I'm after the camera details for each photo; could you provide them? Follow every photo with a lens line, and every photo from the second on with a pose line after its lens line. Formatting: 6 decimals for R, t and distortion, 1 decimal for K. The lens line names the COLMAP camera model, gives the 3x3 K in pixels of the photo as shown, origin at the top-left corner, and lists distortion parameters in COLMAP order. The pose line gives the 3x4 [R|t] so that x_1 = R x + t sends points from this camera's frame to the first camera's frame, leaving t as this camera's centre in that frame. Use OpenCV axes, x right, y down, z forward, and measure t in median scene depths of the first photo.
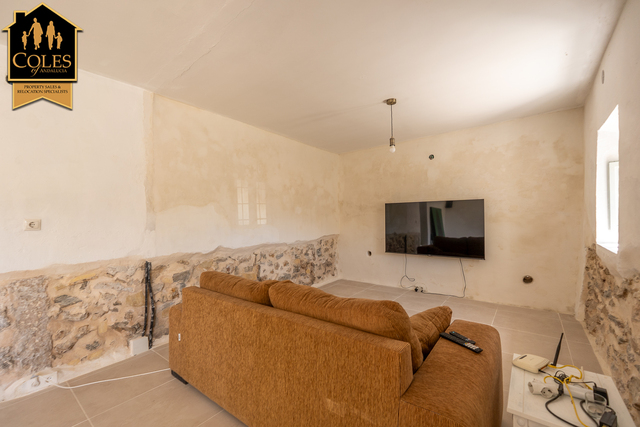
lens RADIAL K [[271.6, 0, 320.0], [0, 271.6, 213.5], [0, 0, 1]] dist [-0.007450, -0.000010]
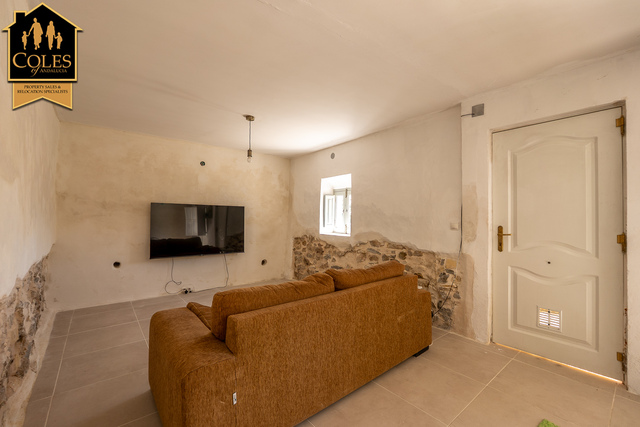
lens RADIAL K [[271.6, 0, 320.0], [0, 271.6, 213.5], [0, 0, 1]] dist [-0.007450, -0.000010]
pose [[0.213687, 0.038155, 0.976157, -0.570127], [-0.025271, 0.999118, -0.033521, 0.015071], [-0.976575, -0.017505, 0.214463, 0.332786]]
